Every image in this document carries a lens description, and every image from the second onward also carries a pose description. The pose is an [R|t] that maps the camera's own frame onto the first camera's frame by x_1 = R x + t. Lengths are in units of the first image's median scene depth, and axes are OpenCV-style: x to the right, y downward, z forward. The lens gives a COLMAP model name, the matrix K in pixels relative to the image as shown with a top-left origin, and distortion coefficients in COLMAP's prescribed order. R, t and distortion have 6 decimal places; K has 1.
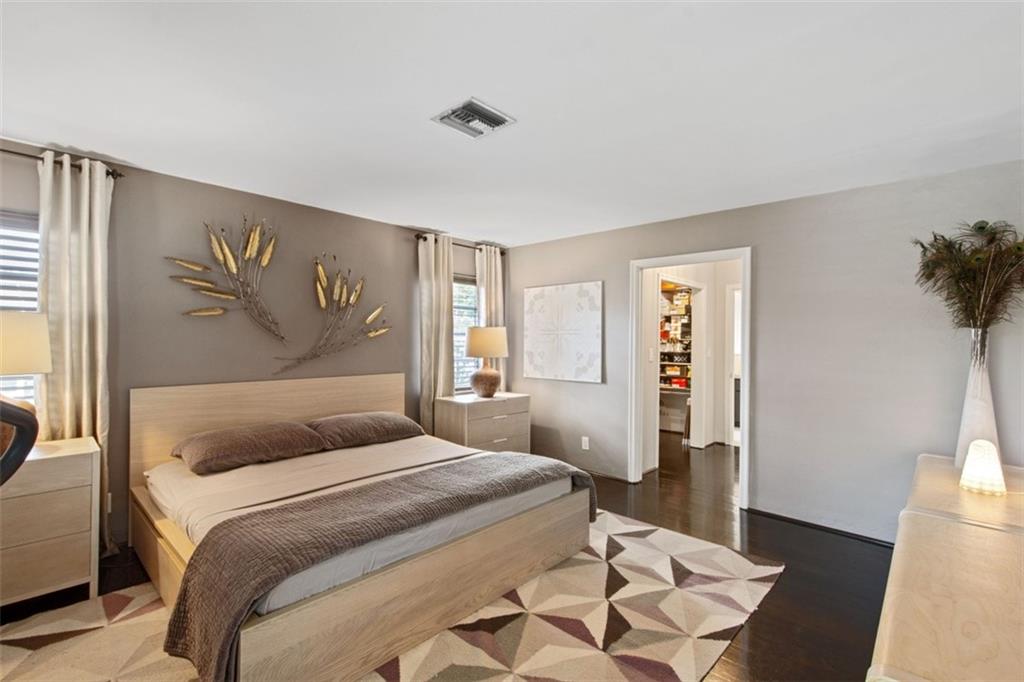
lens RADIAL K [[452.0, 0, 510.2], [0, 452.0, 342.8], [0, 0, 1]] dist [0.000503, -0.000244]
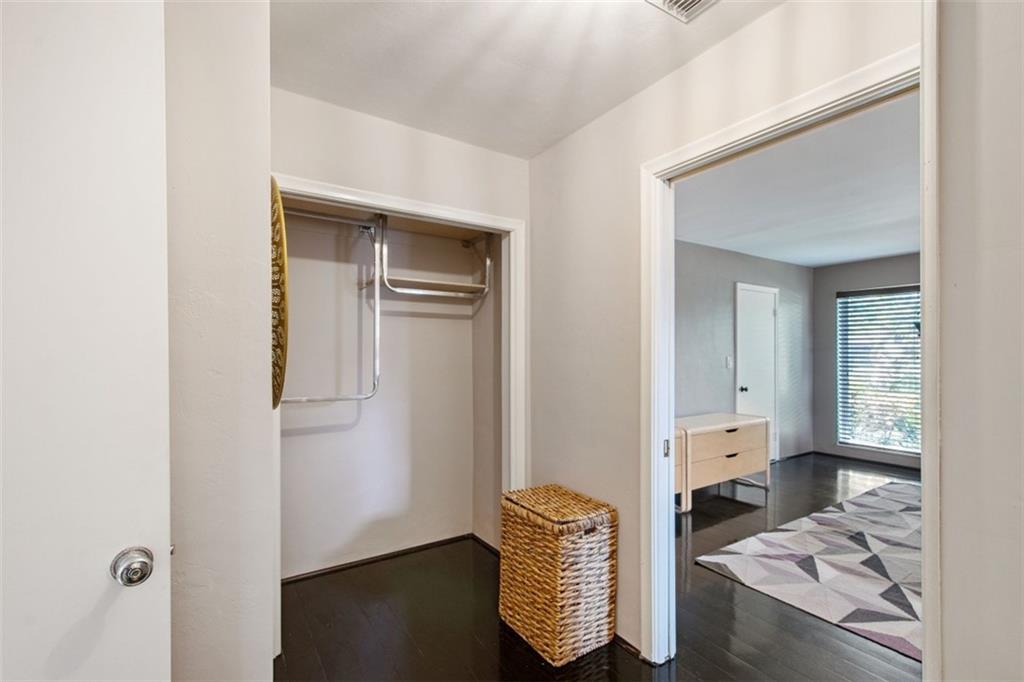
lens RADIAL K [[455.6, 0, 506.9], [0, 455.6, 354.8], [0, 0, 1]] dist [0.000900, 0.000293]
pose [[-0.969753, -0.009156, 0.243916, 0.844689], [-0.006414, 0.999907, 0.012032, 0.002107], [-0.244003, 0.010104, -0.969722, 2.313907]]
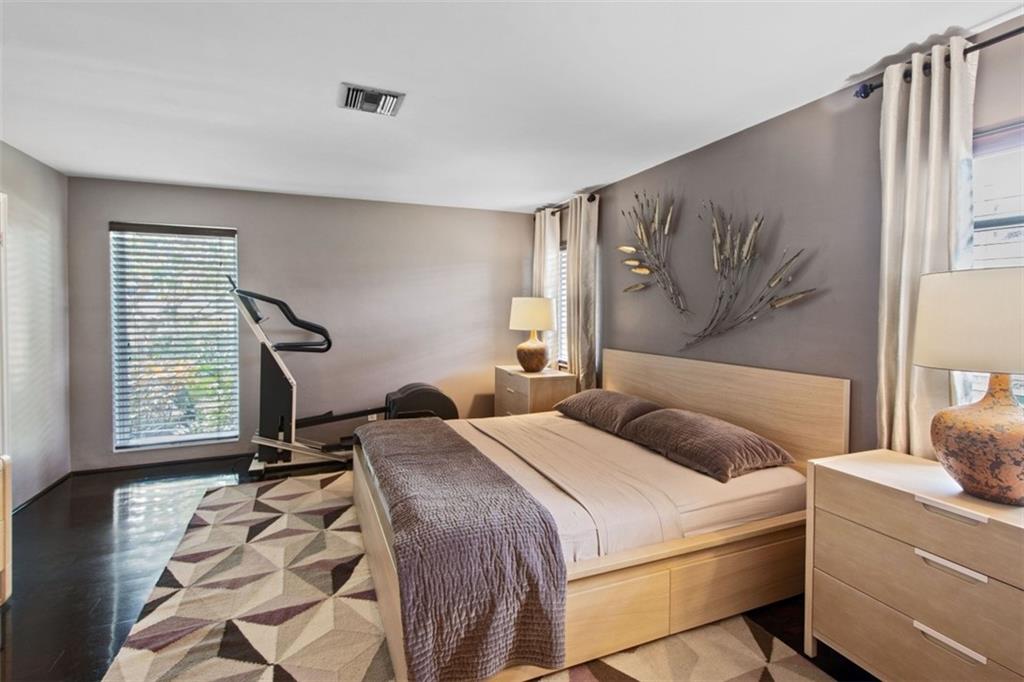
lens RADIAL K [[482.8, 0, 516.2], [0, 482.8, 315.0], [0, 0, 1]] dist [0.003869, 0.000681]
pose [[-0.400742, 0.003544, -0.916184, 0.726353], [-0.009199, 0.999927, 0.007892, -0.011789], [0.916145, 0.011590, -0.400680, 1.559212]]
